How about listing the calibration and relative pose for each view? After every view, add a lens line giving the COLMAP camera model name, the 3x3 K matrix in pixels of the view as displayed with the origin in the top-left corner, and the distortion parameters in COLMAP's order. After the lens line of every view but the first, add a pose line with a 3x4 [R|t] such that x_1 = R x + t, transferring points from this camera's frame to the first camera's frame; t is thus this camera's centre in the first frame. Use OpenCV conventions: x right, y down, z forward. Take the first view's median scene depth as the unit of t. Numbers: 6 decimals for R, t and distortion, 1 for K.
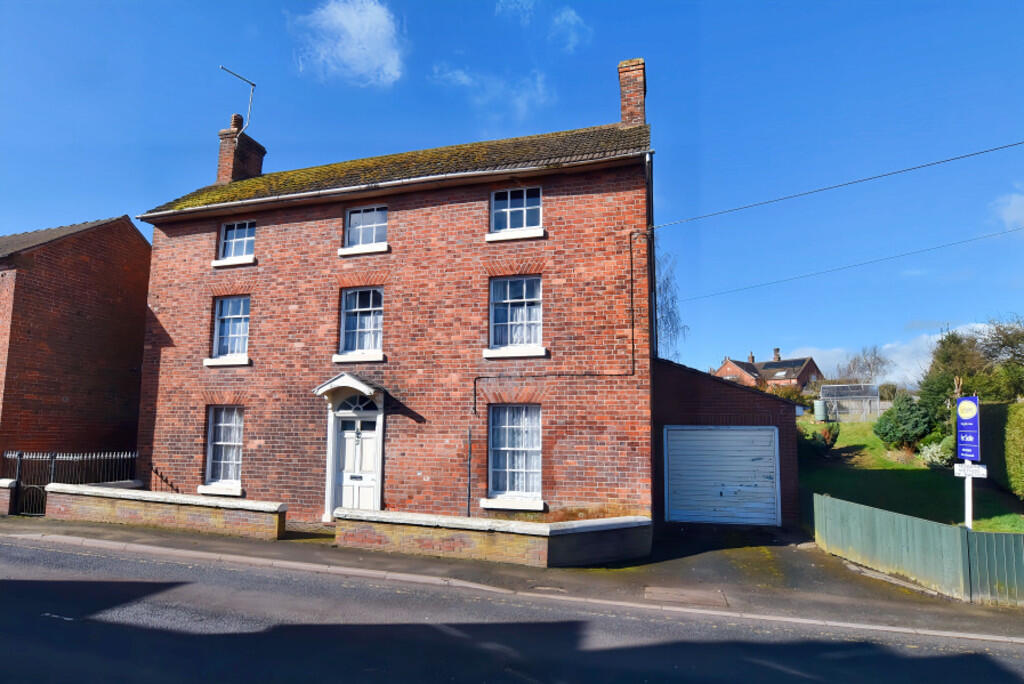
lens RADIAL K [[509.7, 0, 512.0], [0, 509.7, 342.0], [0, 0, 1]] dist [-0.020668, 0.000669]
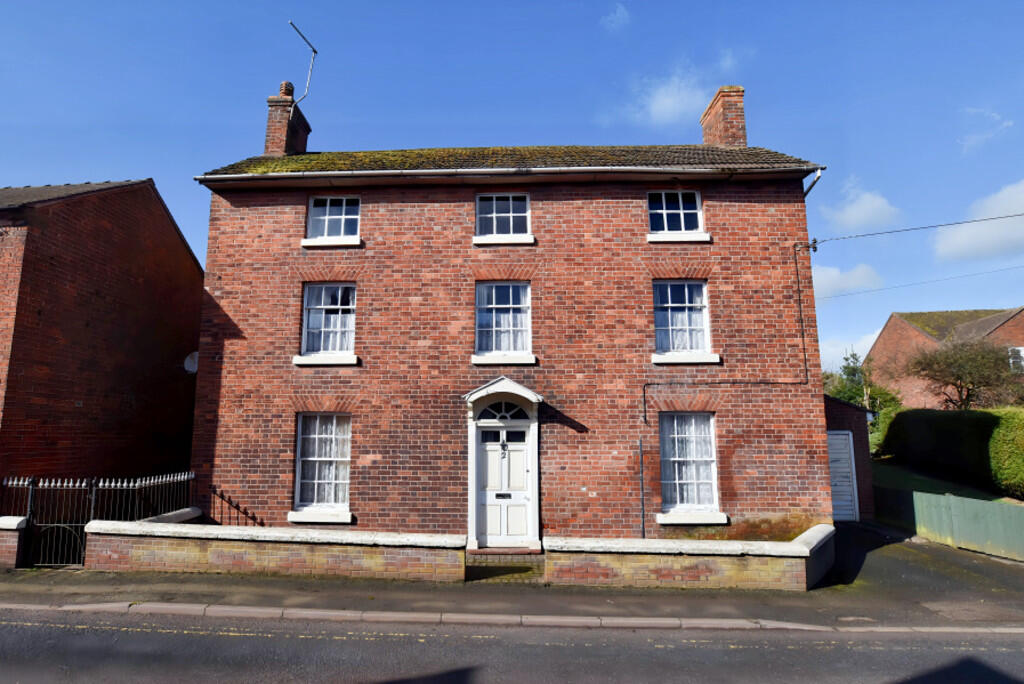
lens RADIAL K [[448.5, 0, 512.0], [0, 448.5, 342.0], [0, 0, 1]] dist [-0.021529, 0.000232]
pose [[0.974437, 0.034342, 0.222021, -0.471674], [-0.030703, 0.999332, -0.019820, 0.015424], [-0.222554, 0.012497, 0.974840, 0.236285]]
